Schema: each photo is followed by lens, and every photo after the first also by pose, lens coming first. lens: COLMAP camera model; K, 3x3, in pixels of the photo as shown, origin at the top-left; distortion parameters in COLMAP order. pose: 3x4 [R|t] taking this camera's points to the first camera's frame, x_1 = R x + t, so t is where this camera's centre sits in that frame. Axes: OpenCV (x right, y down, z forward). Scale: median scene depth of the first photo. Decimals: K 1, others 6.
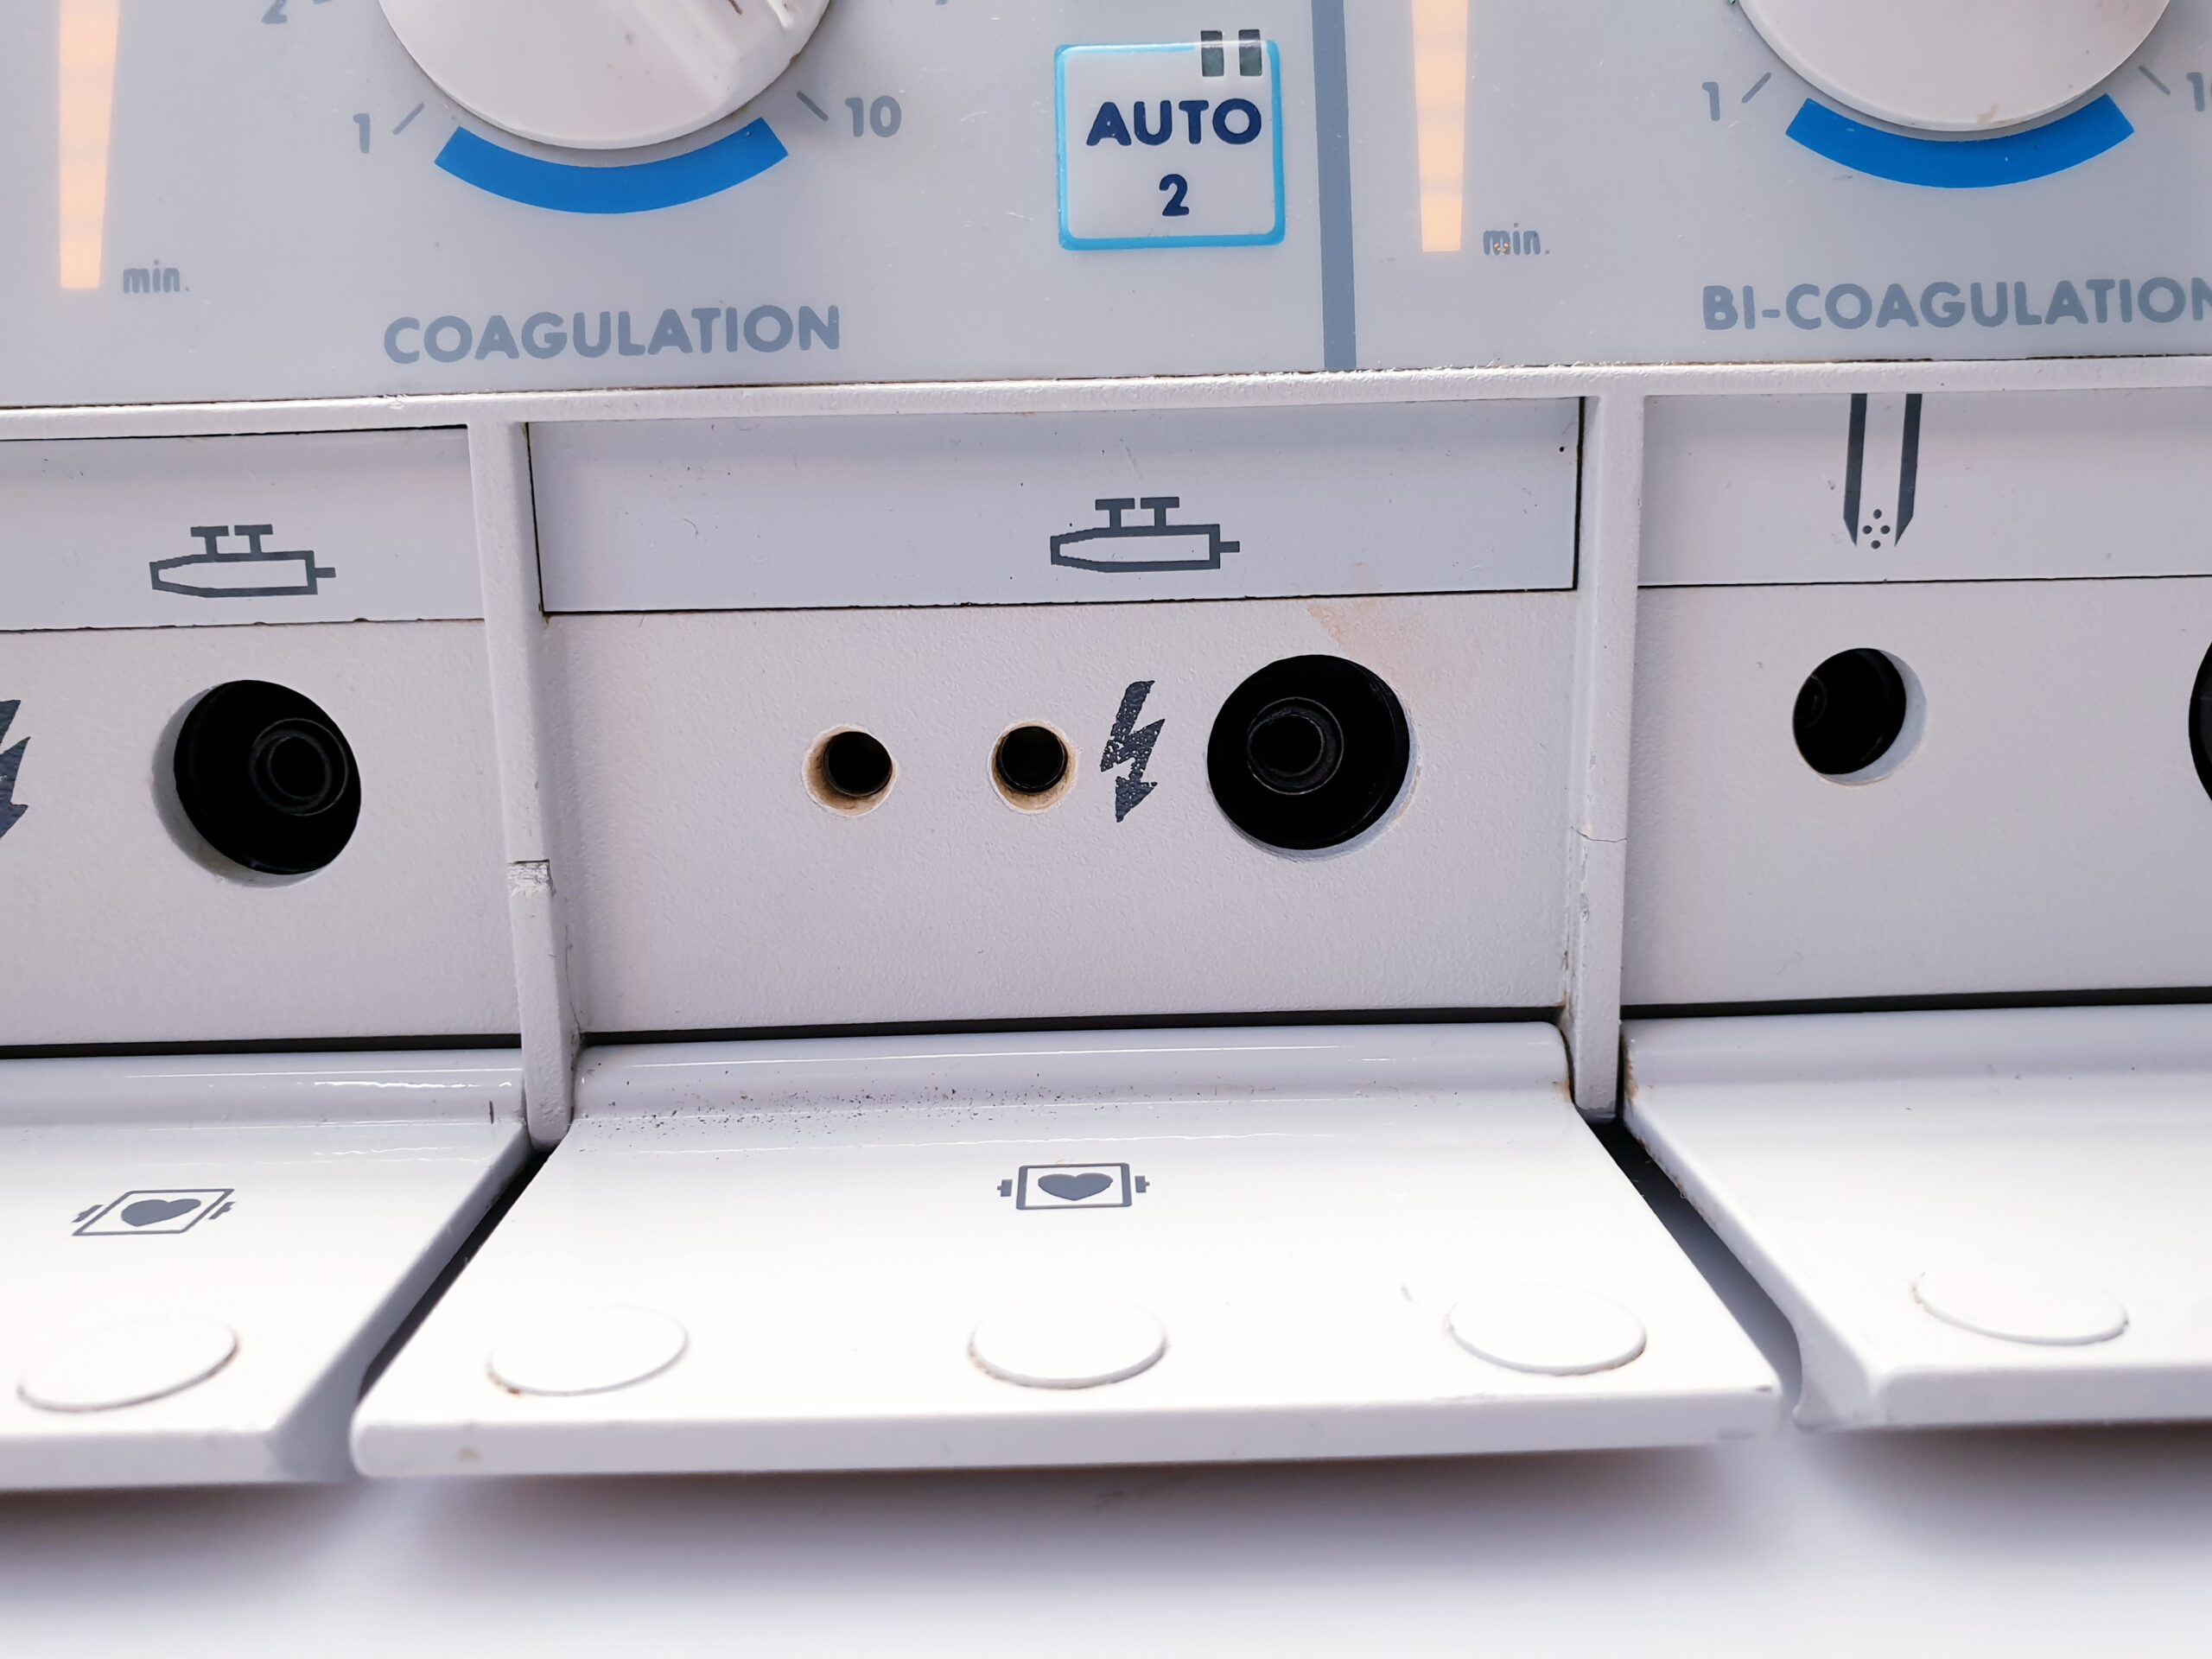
lens RADIAL K [[1794.2, 0, 1149.9], [0, 1794.2, 865.2], [0, 0, 1]] dist [0.049348, -0.127050]
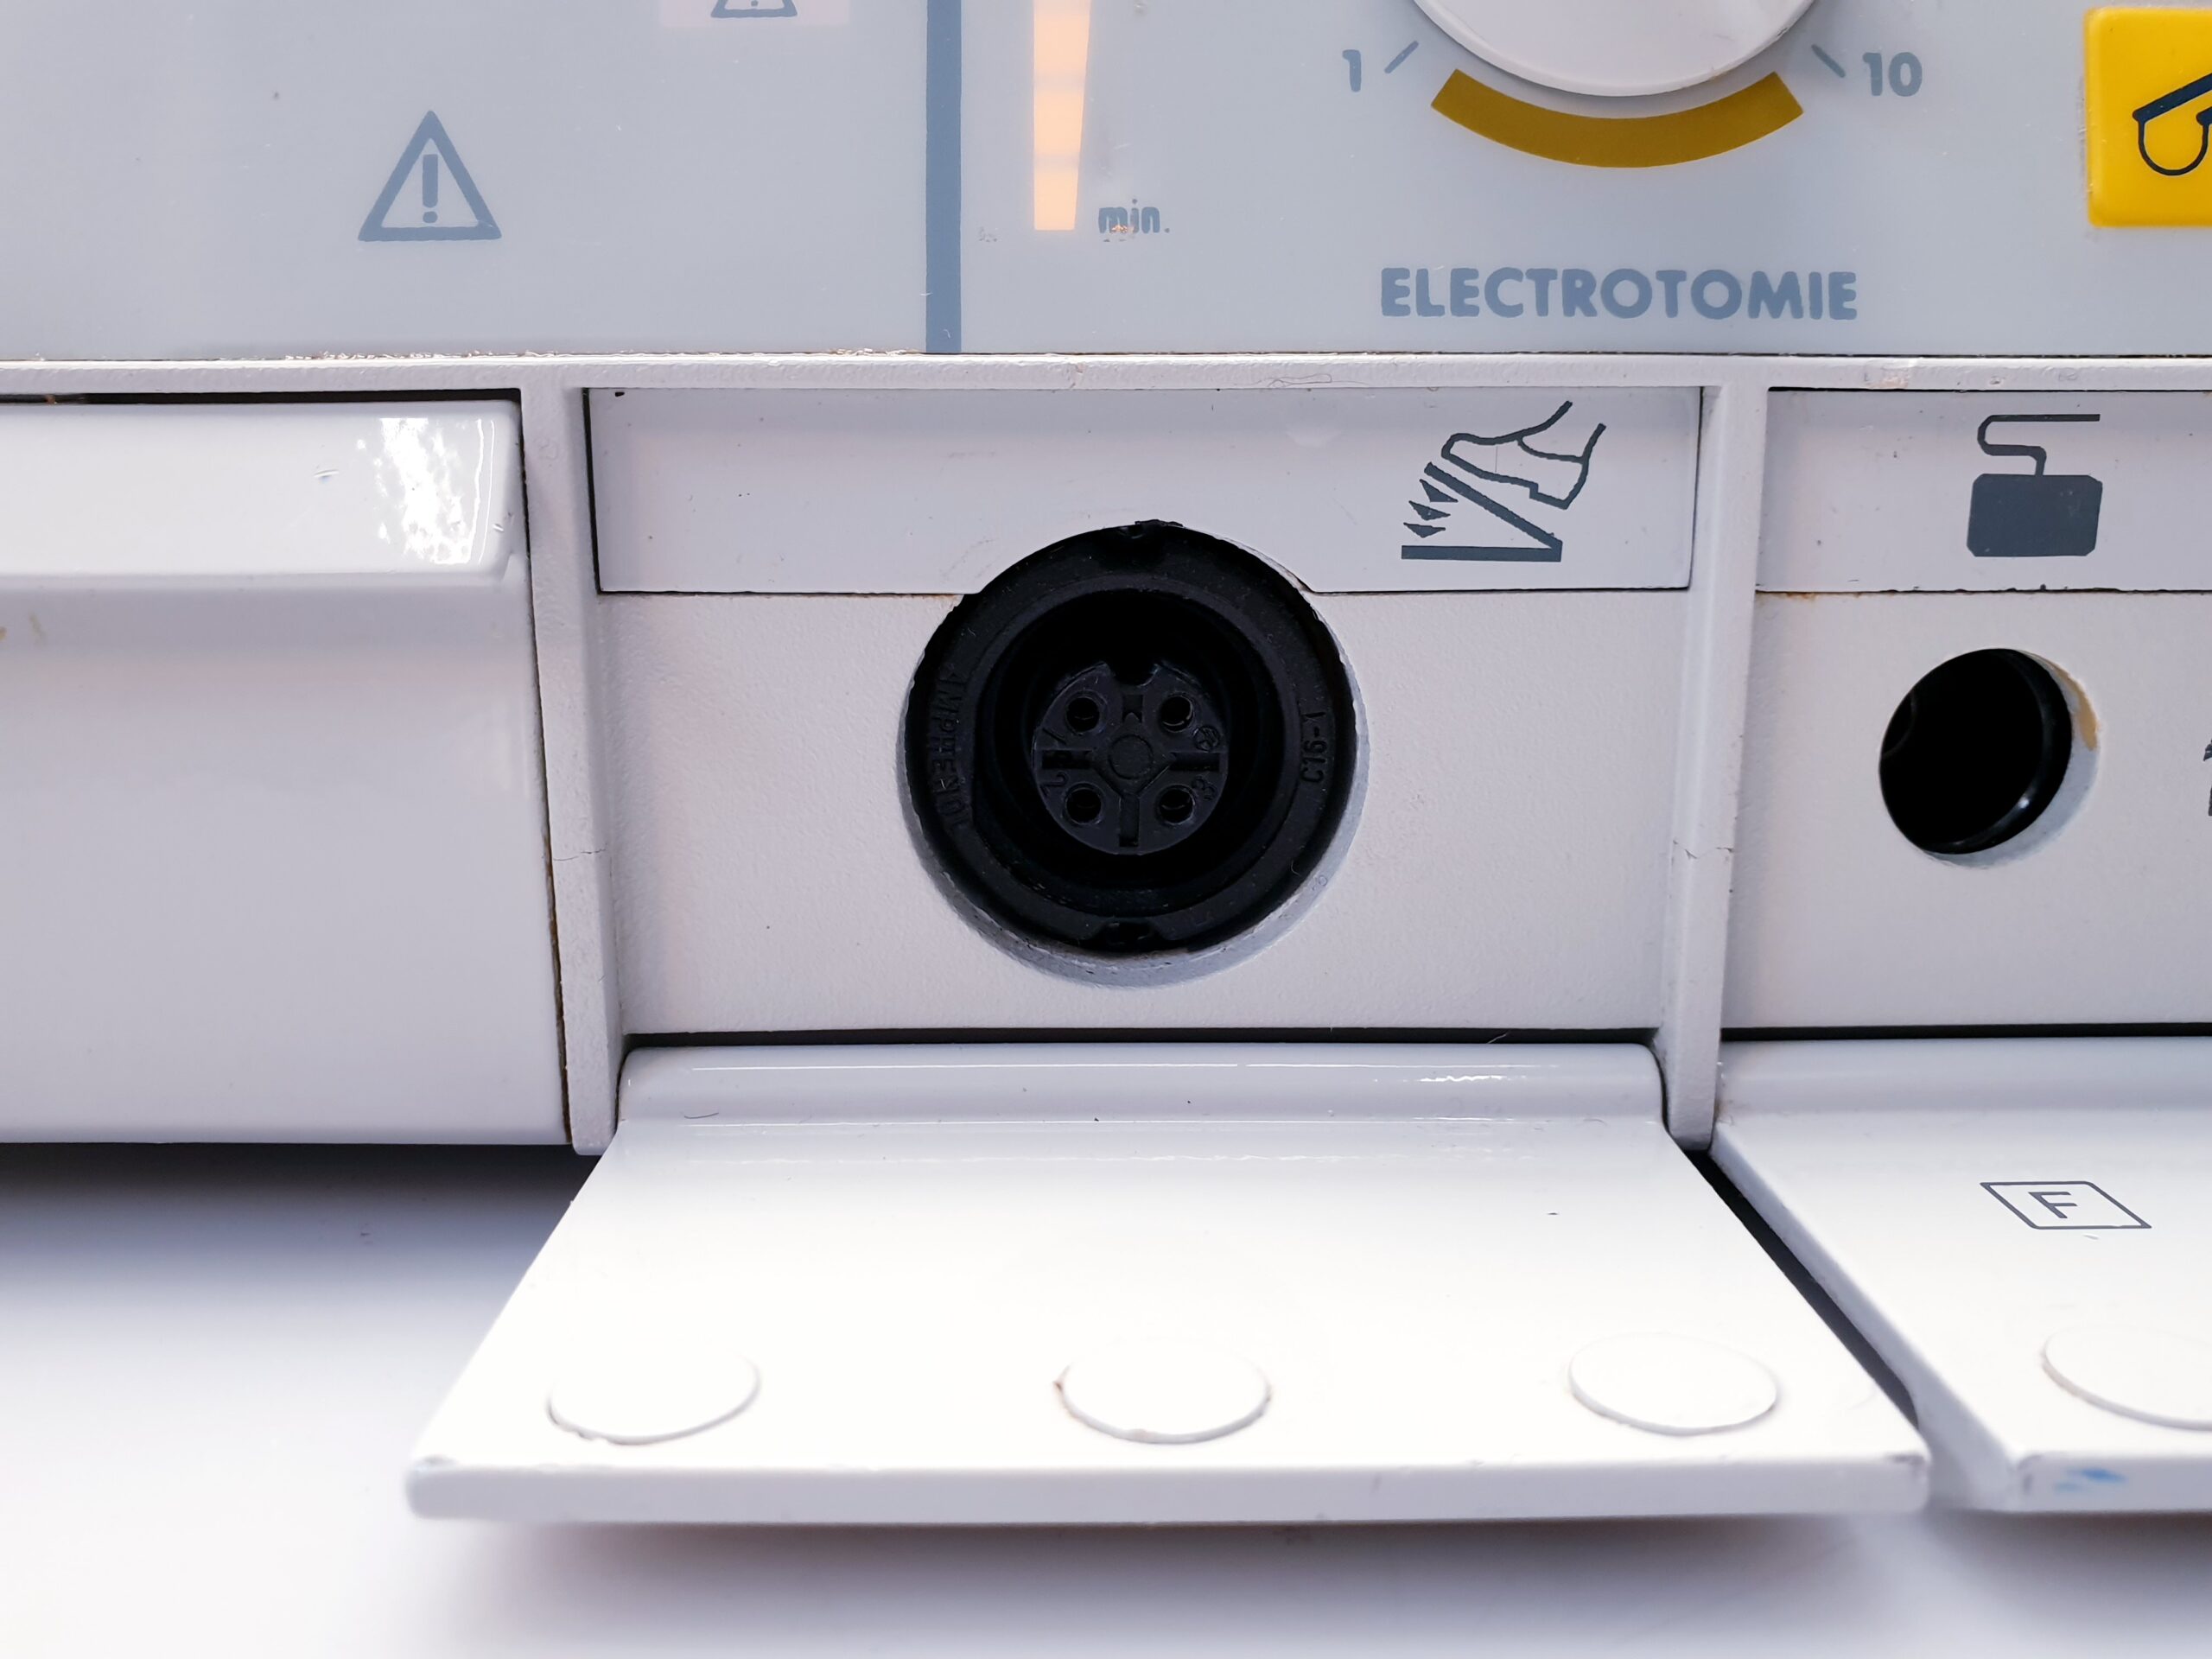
lens RADIAL K [[1890.4, 0, 1139.6], [0, 1890.4, 877.6], [0, 0, 1]] dist [0.027770, -0.108855]
pose [[0.999643, 0.022198, -0.014845, -1.235712], [-0.022137, 0.999746, 0.004266, 0.031818], [0.014936, -0.003936, 0.999881, -0.021860]]
